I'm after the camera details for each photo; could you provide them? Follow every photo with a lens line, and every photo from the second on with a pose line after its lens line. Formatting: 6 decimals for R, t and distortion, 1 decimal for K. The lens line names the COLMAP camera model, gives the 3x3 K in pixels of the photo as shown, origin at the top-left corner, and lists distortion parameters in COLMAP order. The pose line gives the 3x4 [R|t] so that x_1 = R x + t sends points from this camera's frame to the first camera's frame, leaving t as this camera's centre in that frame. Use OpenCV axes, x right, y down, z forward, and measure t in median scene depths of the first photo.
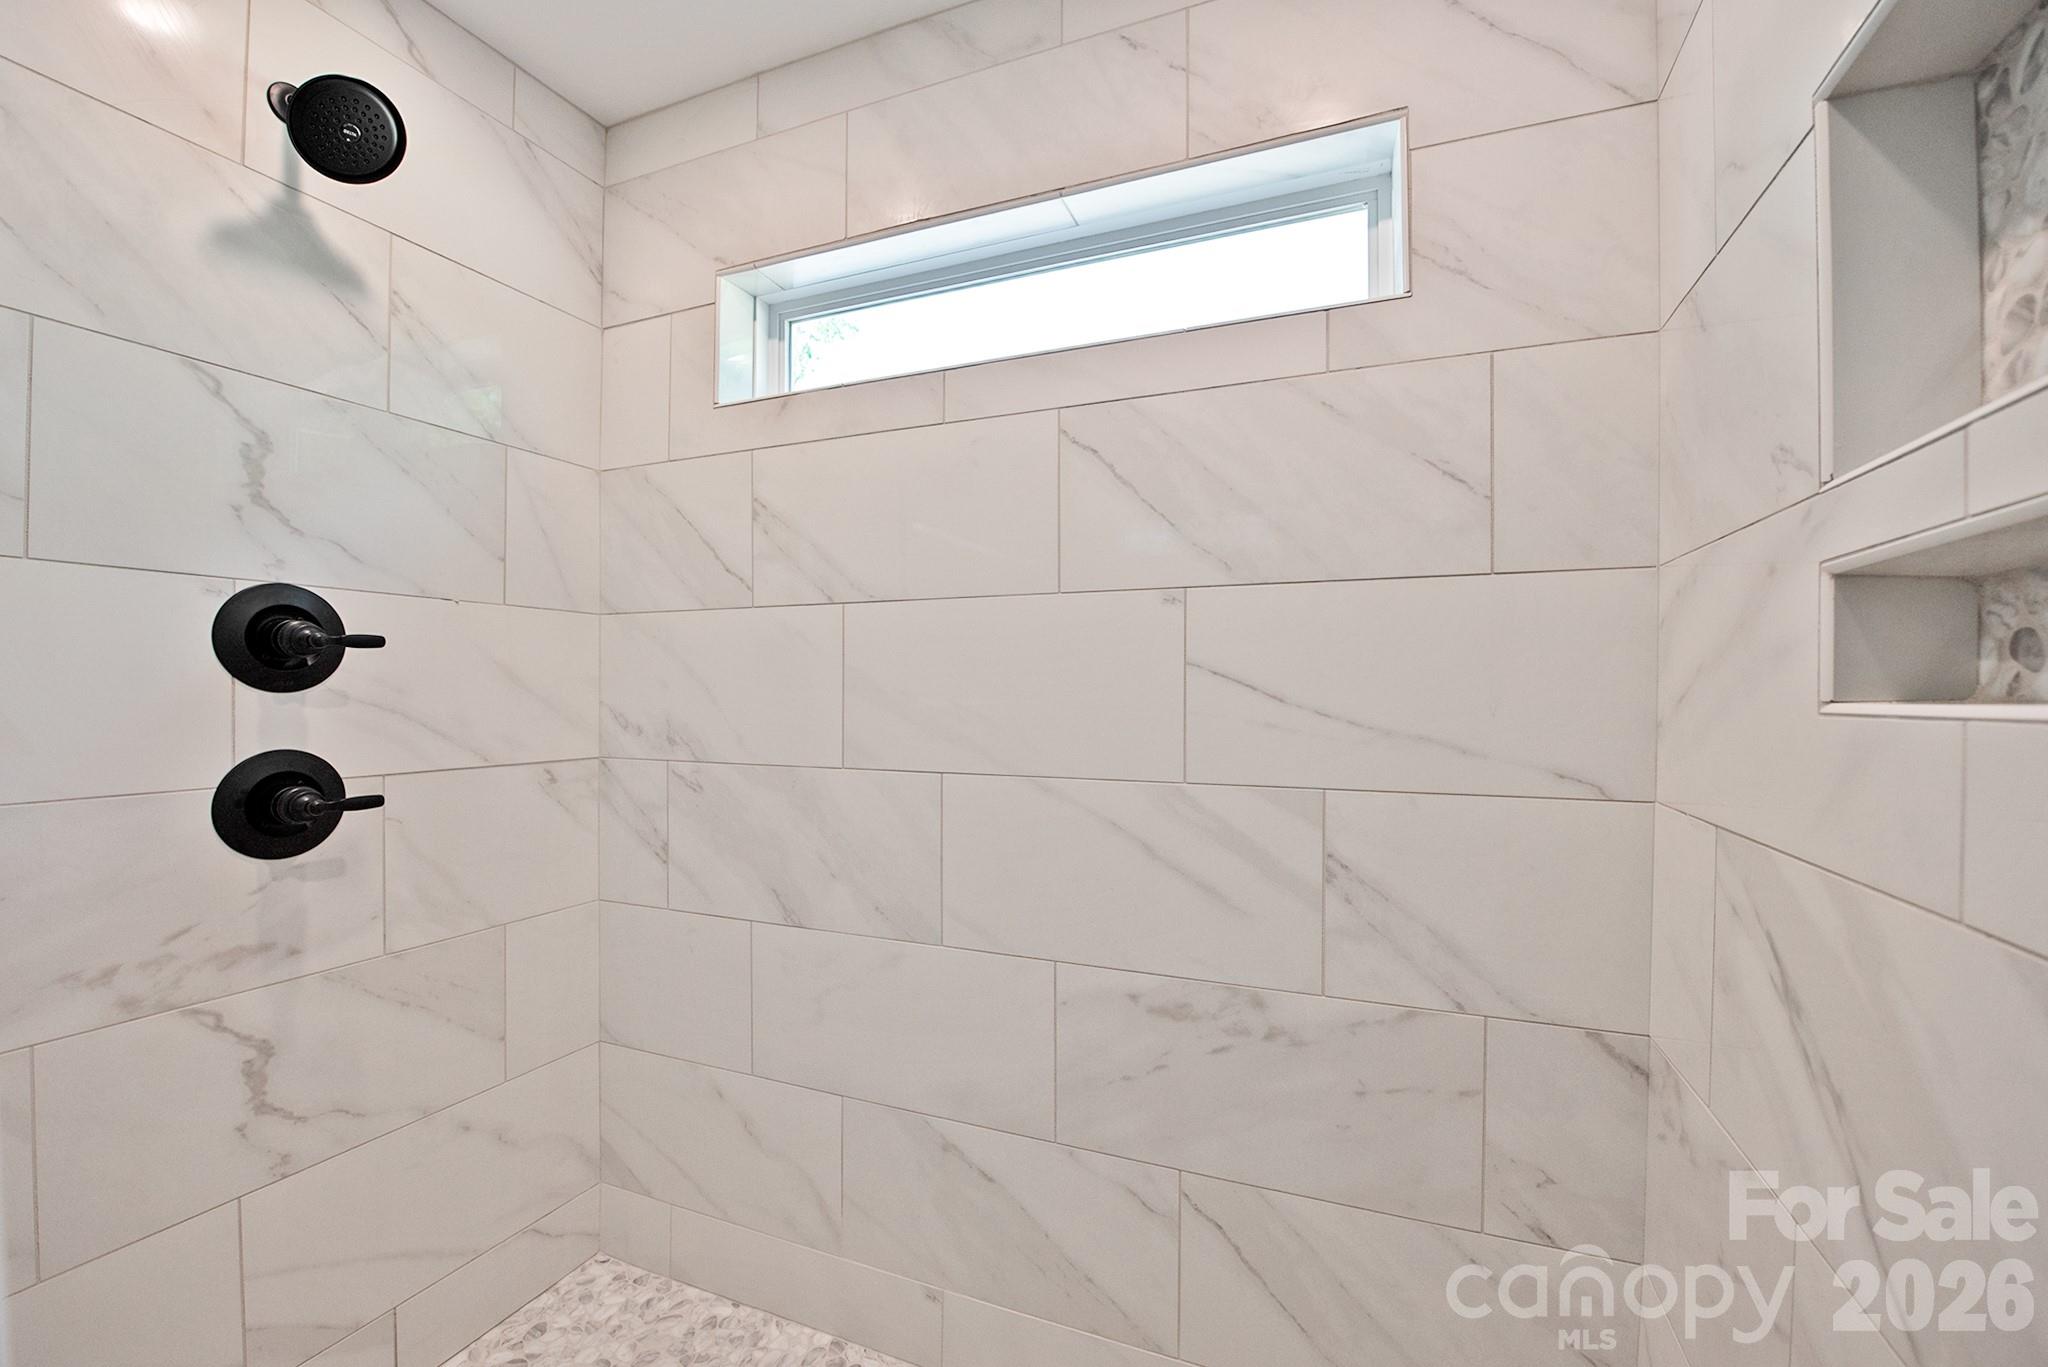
lens RADIAL K [[828.8, 0, 970.4], [0, 828.8, 691.9], [0, 0, 1]] dist [-0.019112, -0.001771]
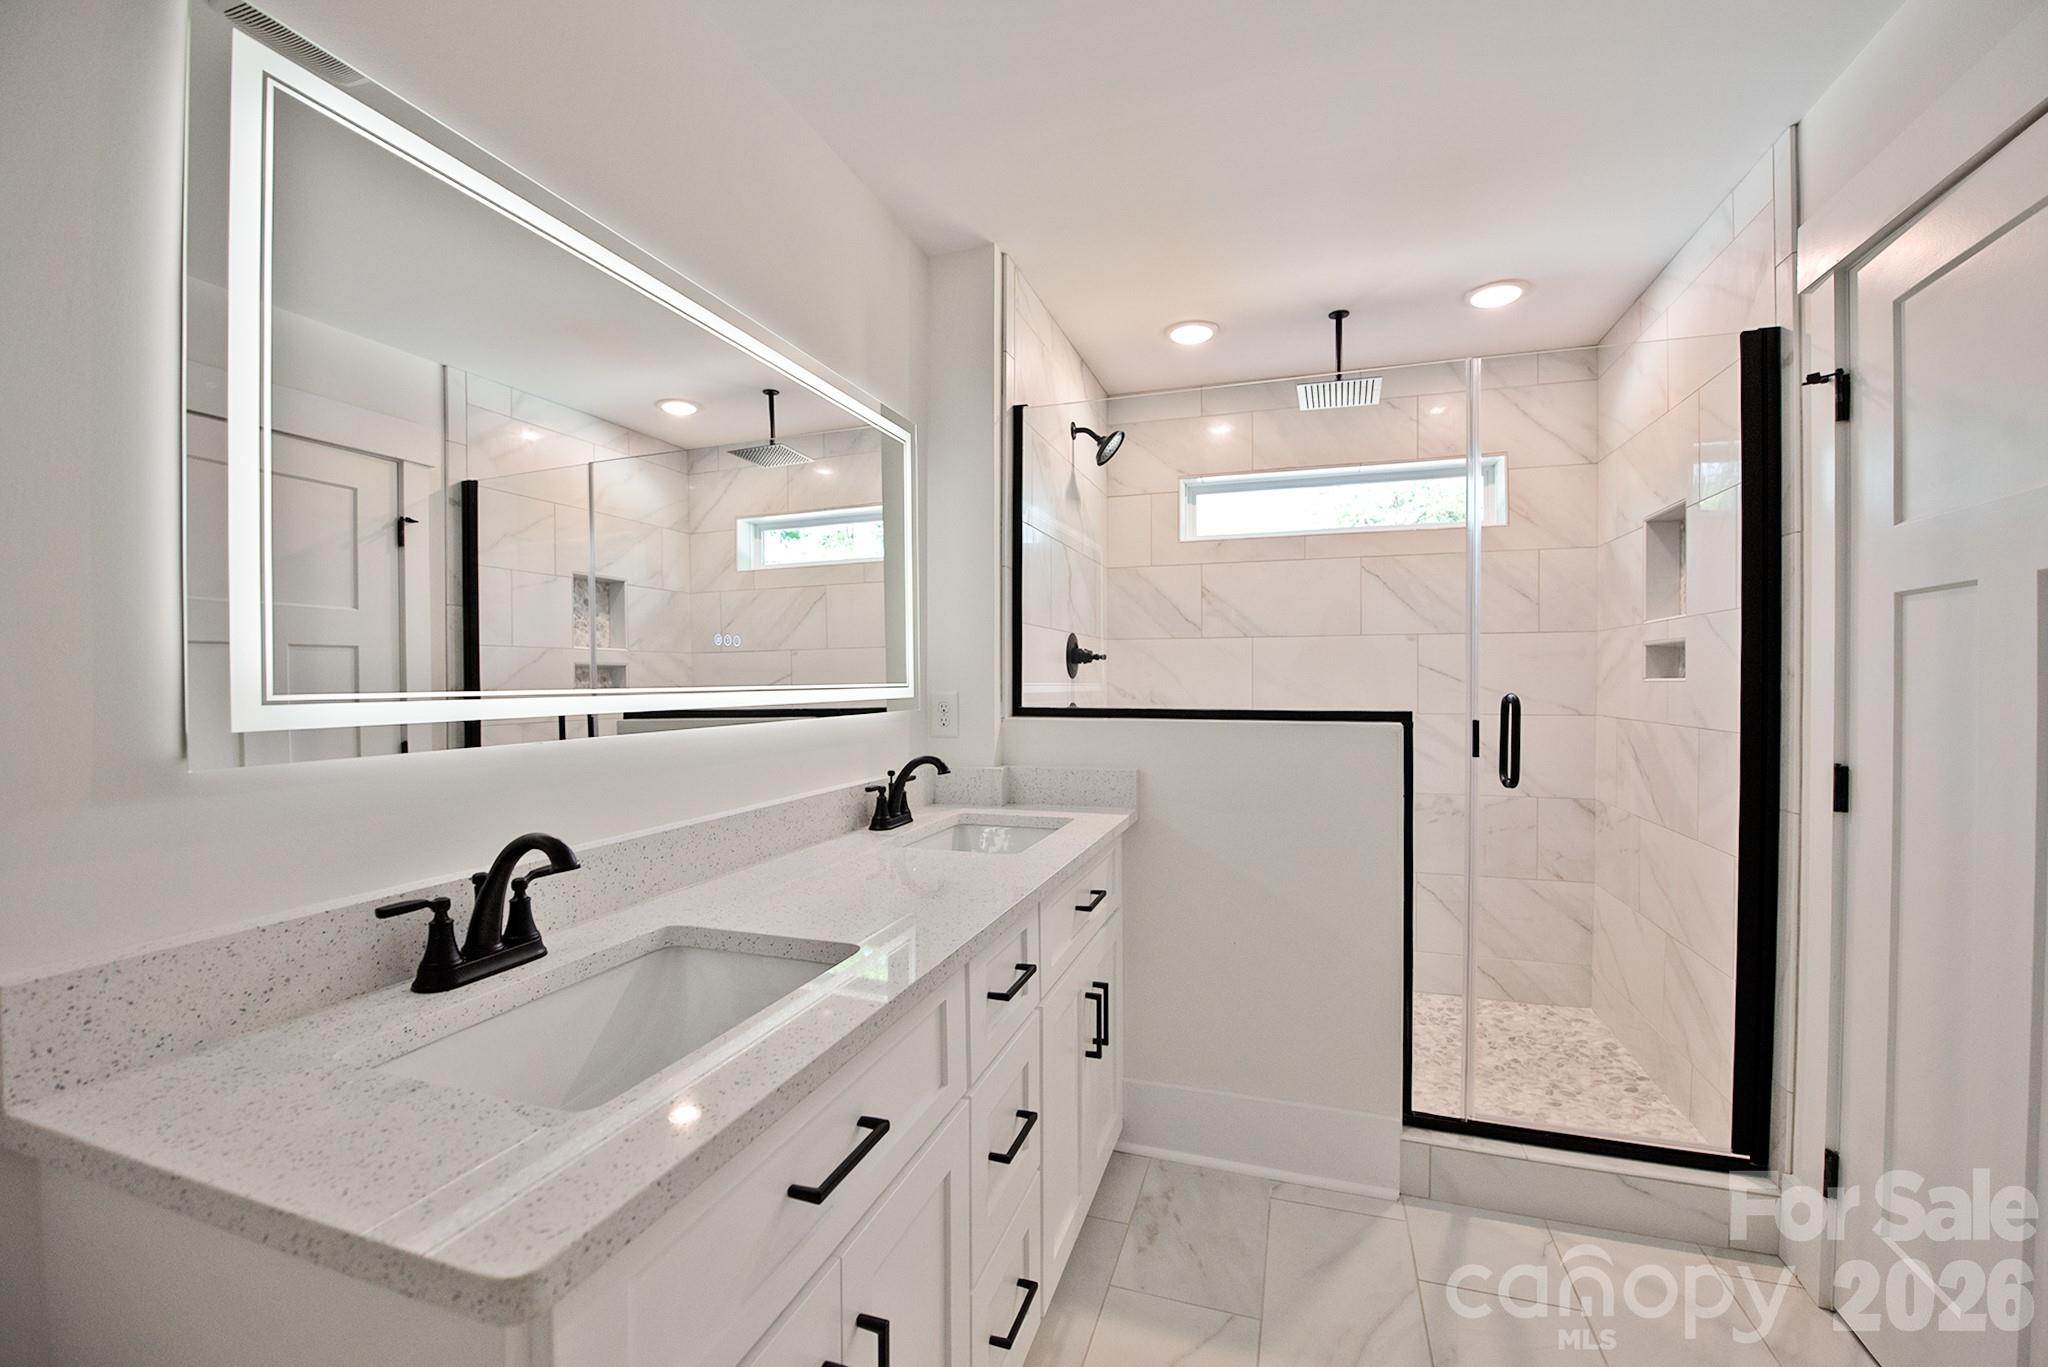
lens RADIAL K [[828.8, 0, 1038.4], [0, 828.8, 684.0], [0, 0, 1]] dist [-0.019112, -0.001771]
pose [[0.988954, -0.007423, 0.148035, -1.320313], [0.006988, 0.999970, 0.003459, 0.002896], [-0.148056, -0.002386, 0.988976, -1.352872]]
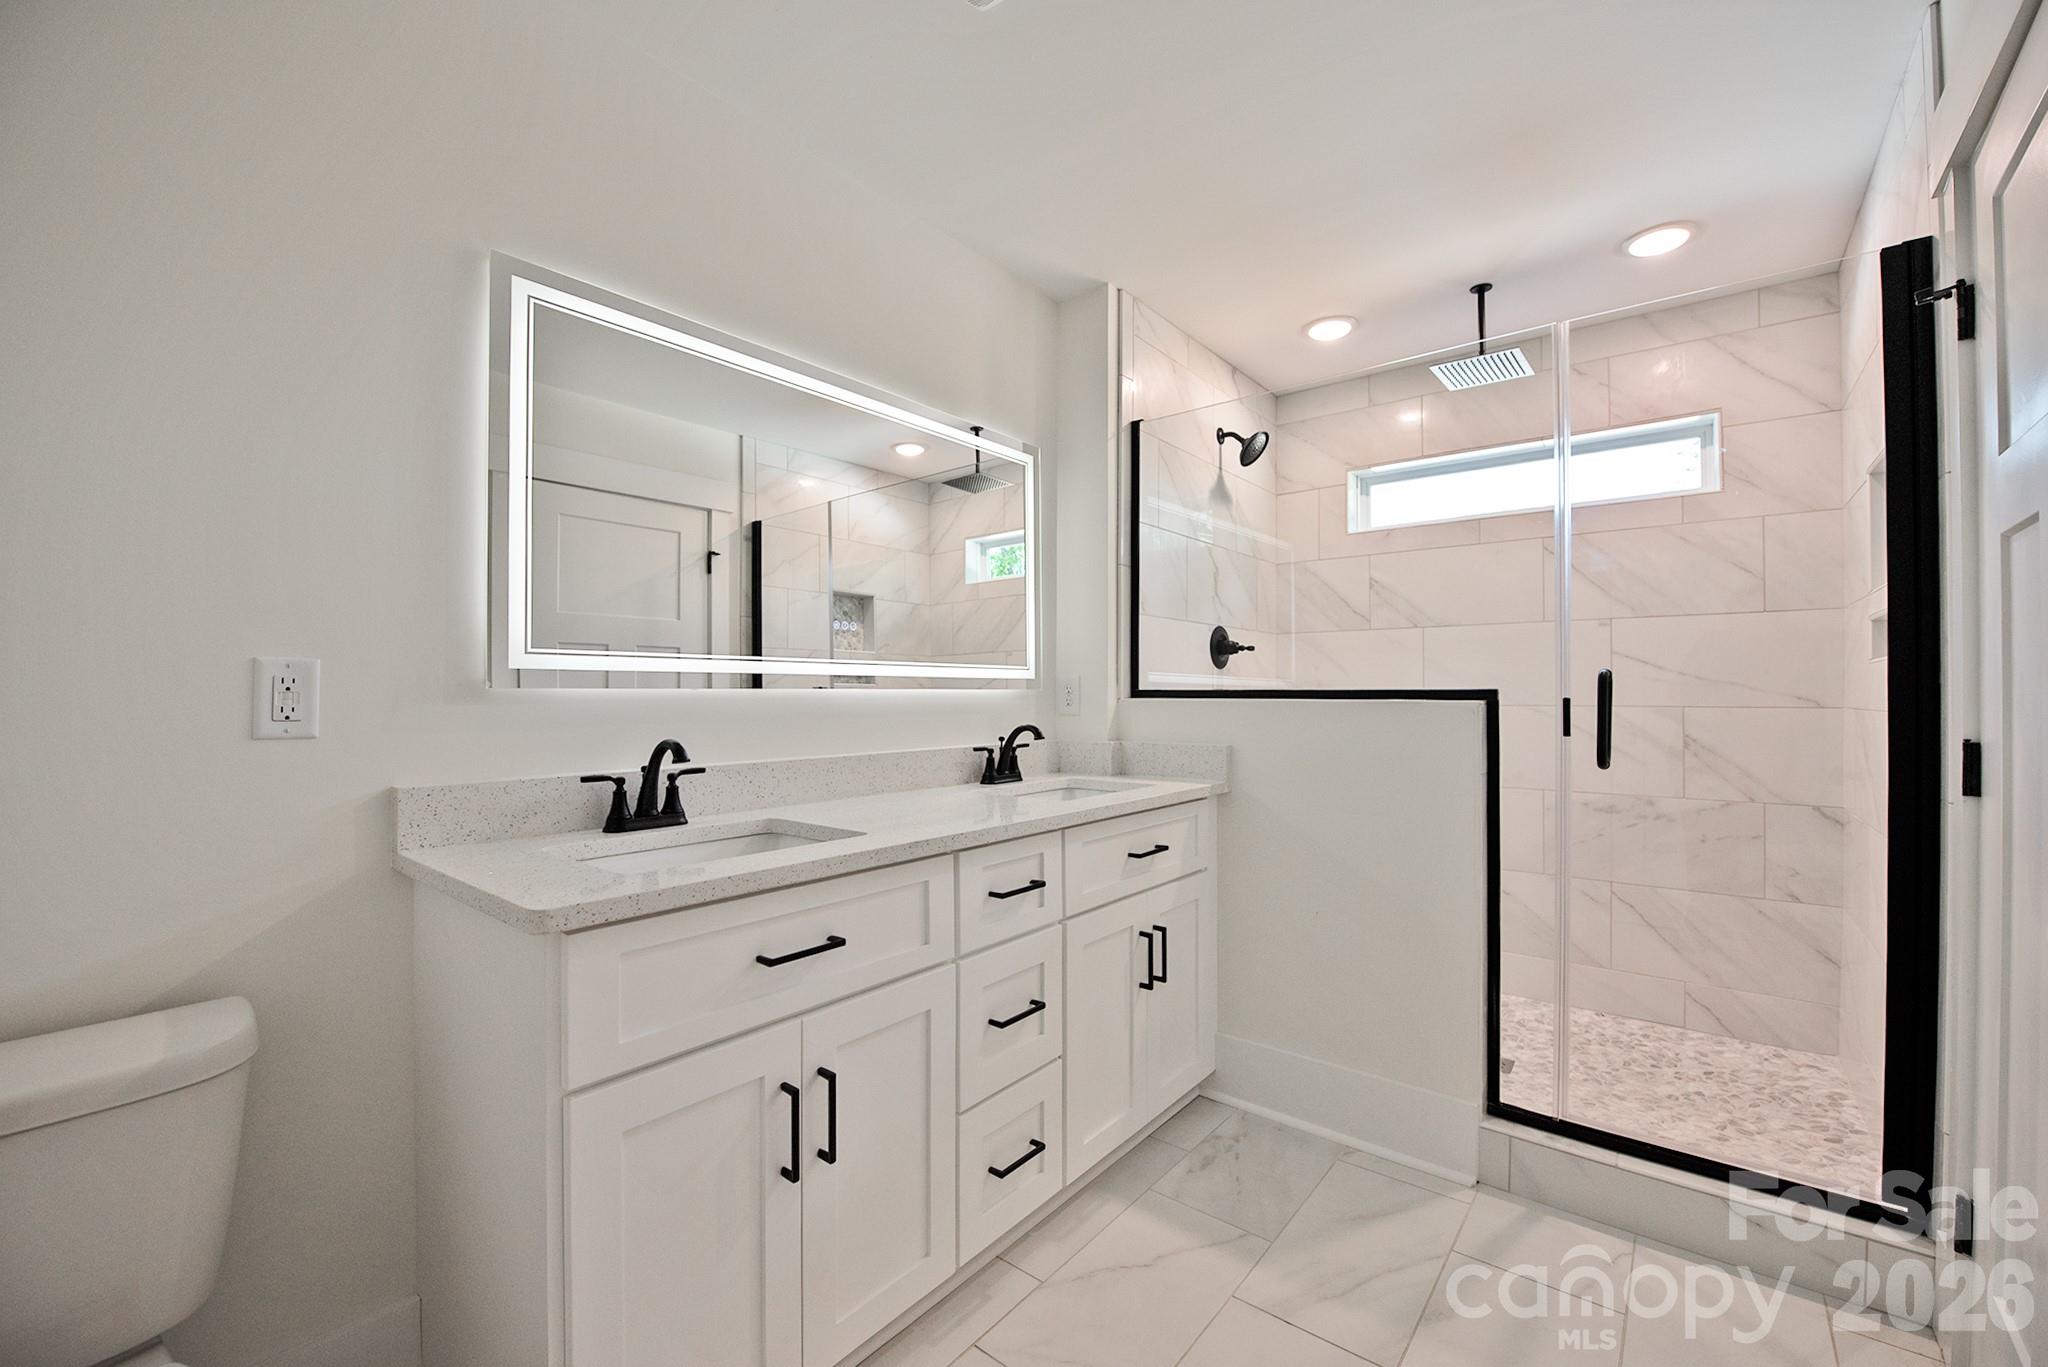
lens RADIAL K [[828.8, 0, 1028.7], [0, 828.8, 685.5], [0, 0, 1]] dist [-0.019112, -0.001771]
pose [[0.976182, -0.004609, -0.216905, -0.855955], [0.001767, 0.999910, -0.013293, 0.085806], [0.216947, 0.012593, 0.976102, -1.617297]]
